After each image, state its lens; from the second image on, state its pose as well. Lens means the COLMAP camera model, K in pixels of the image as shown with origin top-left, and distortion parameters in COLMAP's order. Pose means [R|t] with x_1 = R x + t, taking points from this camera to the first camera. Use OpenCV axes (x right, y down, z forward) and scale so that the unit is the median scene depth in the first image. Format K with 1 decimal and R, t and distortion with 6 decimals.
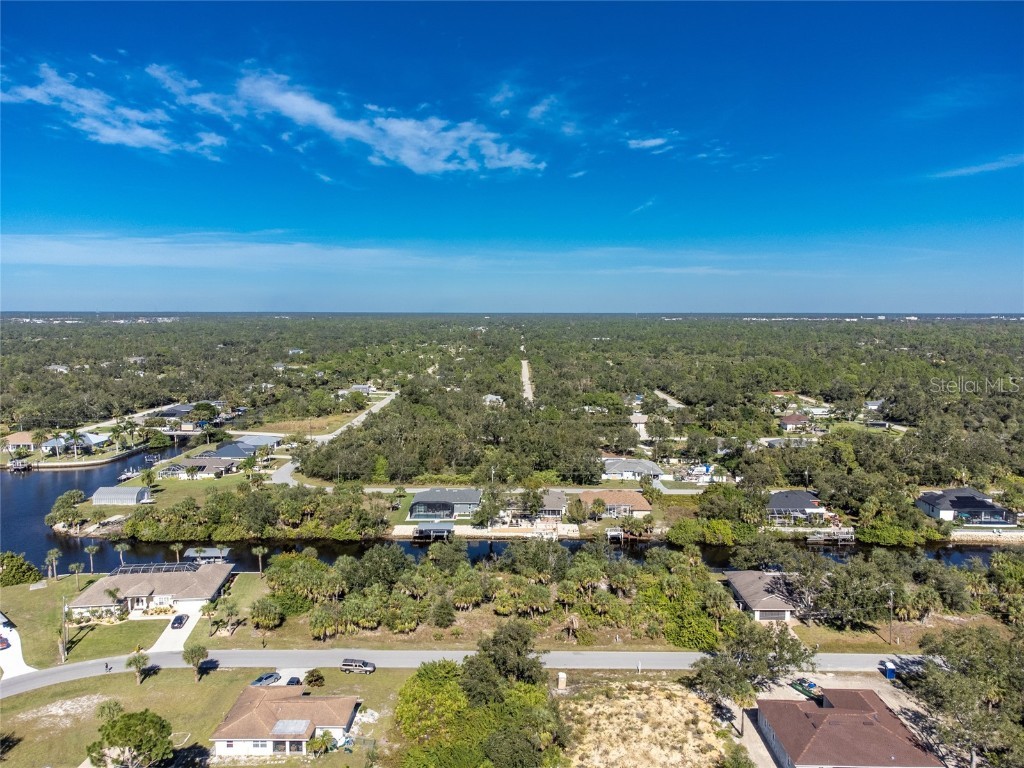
lens RADIAL K [[716.1, 0, 514.7], [0, 716.1, 388.4], [0, 0, 1]] dist [0.031012, 0.014851]
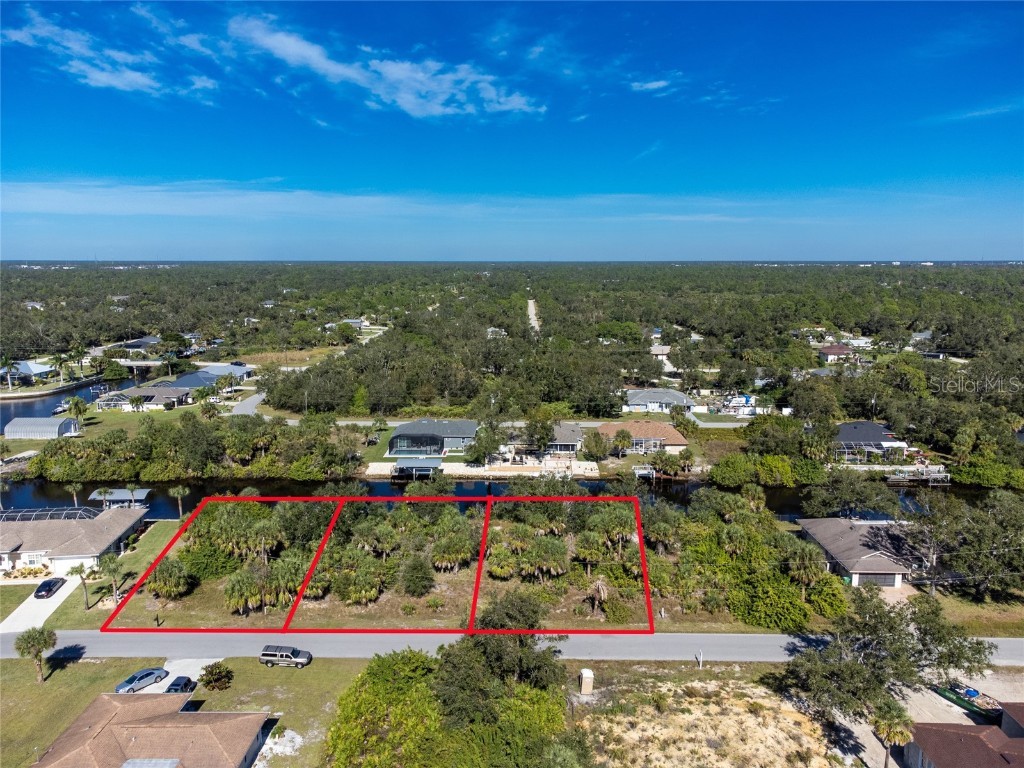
lens RADIAL K [[716.1, 0, 511.5], [0, 716.1, 378.2], [0, 0, 1]] dist [0.031012, 0.014851]
pose [[0.999910, -0.001760, -0.013299, 0.003352], [0.002490, 0.998479, 0.055083, 0.053535], [0.013182, -0.055111, 0.998393, 0.208737]]
